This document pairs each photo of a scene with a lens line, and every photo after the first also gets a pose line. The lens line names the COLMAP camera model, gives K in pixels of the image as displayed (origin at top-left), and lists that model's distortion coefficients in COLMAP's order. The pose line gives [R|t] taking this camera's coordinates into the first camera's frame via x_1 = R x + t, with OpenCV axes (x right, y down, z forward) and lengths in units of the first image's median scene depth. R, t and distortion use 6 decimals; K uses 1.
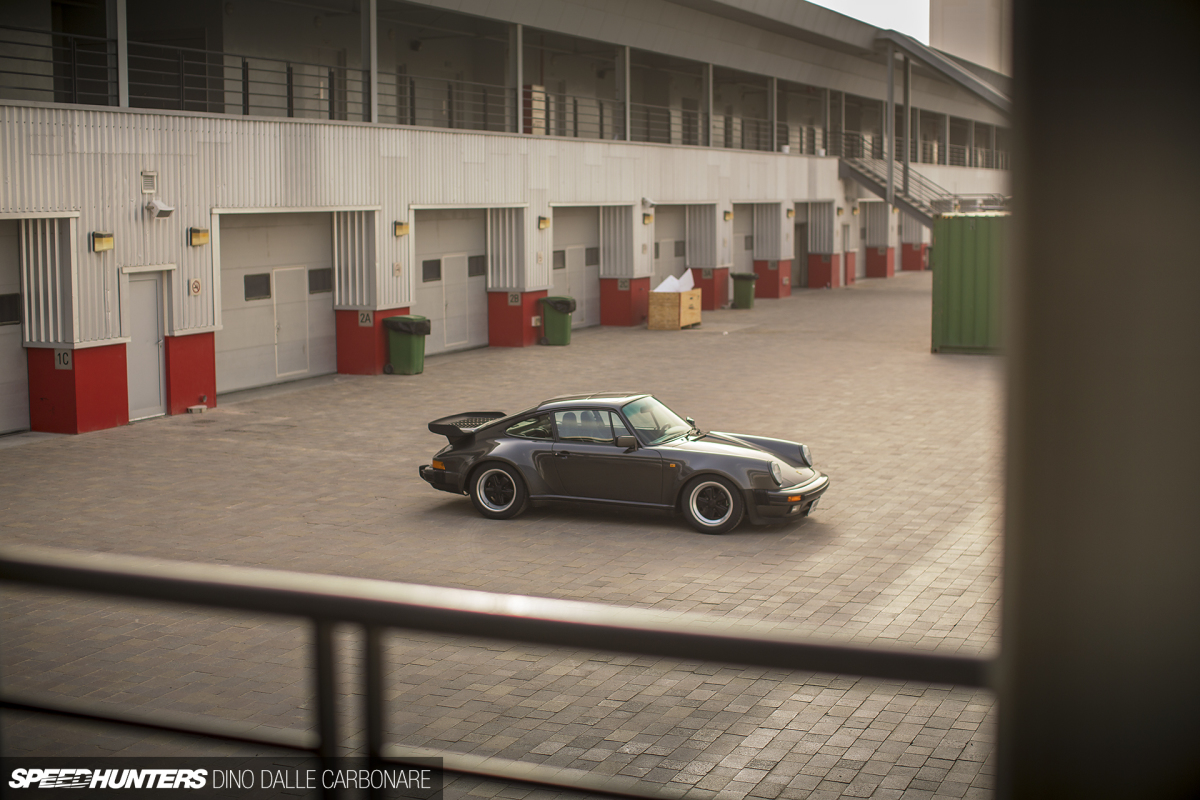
lens RADIAL K [[1730.7, 0, 600.8], [0, 1730.7, 397.3], [0, 0, 1]] dist [-0.109863, 0.072691]
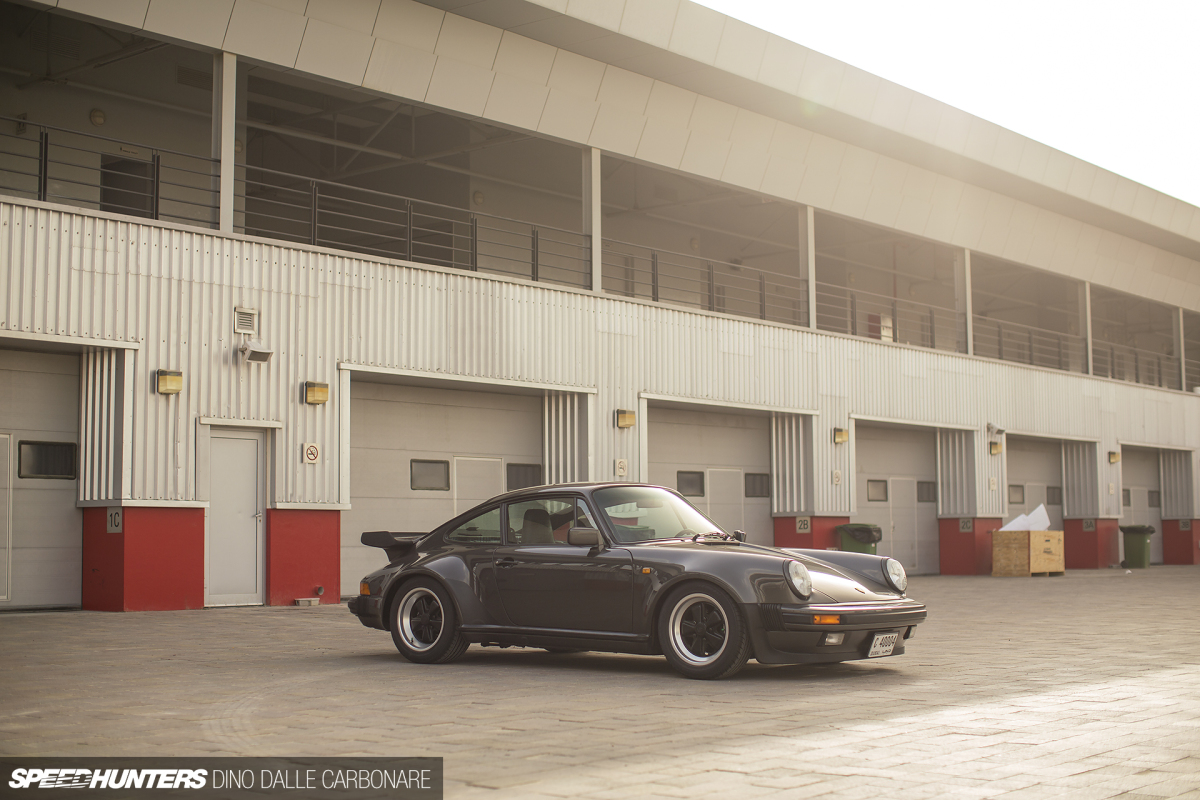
lens RADIAL K [[1730.7, 0, 600.8], [0, 1730.7, 397.3], [0, 0, 1]] dist [-0.109863, 0.072691]
pose [[0.958225, -0.025724, -0.284856, 0.136176], [-0.030691, 0.980949, -0.191824, 0.064937], [0.284364, 0.192553, 0.939181, 0.252317]]
